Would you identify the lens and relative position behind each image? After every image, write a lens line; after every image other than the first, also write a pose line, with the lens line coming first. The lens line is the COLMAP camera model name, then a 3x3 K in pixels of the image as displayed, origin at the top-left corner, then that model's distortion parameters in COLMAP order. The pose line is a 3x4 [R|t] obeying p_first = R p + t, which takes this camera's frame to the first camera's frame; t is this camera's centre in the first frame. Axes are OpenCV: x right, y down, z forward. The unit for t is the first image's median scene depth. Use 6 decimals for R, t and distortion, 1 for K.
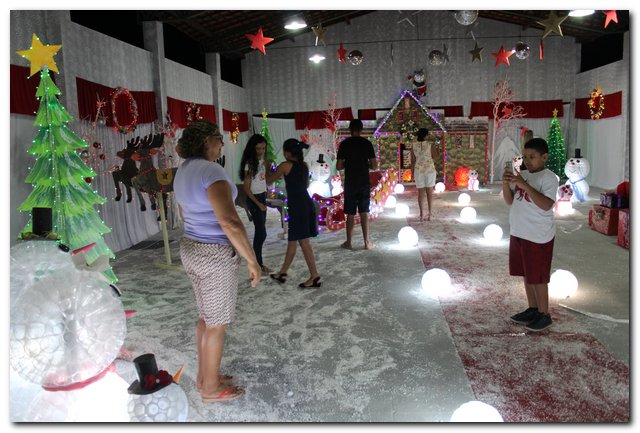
lens RADIAL K [[516.2, 0, 320.0], [0, 516.2, 216.5], [0, 0, 1]] dist [-0.169598, 0.142804]
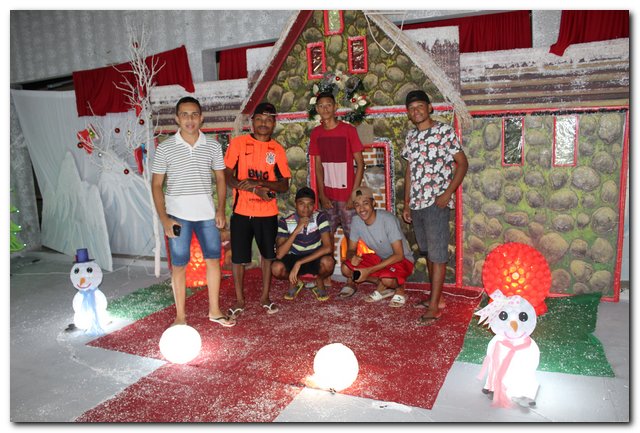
lens RADIAL K [[516.2, 0, 320.0], [0, 516.2, 216.5], [0, 0, 1]] dist [-0.169598, 0.142804]
pose [[0.949071, 0.037523, -0.312820, 0.269447], [-0.030152, 0.999143, 0.028369, -0.115116], [0.313616, -0.017492, 0.949389, 0.733020]]
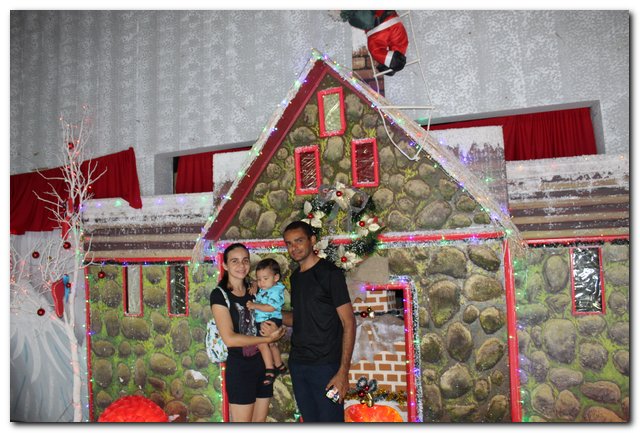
lens RADIAL K [[516.2, 0, 320.0], [0, 516.2, 216.5], [0, 0, 1]] dist [-0.169598, 0.142804]
pose [[0.970236, -0.020862, -0.241259, 0.227115], [-0.030795, 0.977564, -0.208376, -0.132461], [0.240194, 0.209604, 0.947826, 0.814579]]
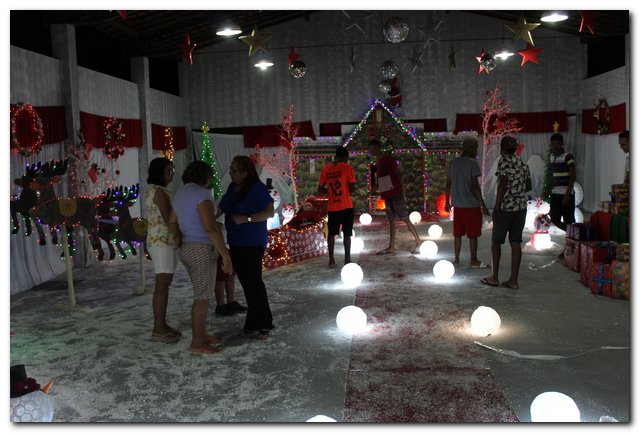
lens RADIAL K [[667.3, 0, 320.0], [0, 667.3, 216.5], [0, 0, 1]] dist [-0.099578, 0.046658]
pose [[0.999306, -0.000813, 0.037247, 0.036230], [0.002926, 0.998387, -0.056703, 0.002086], [-0.037141, 0.056772, 0.997696, -0.067152]]
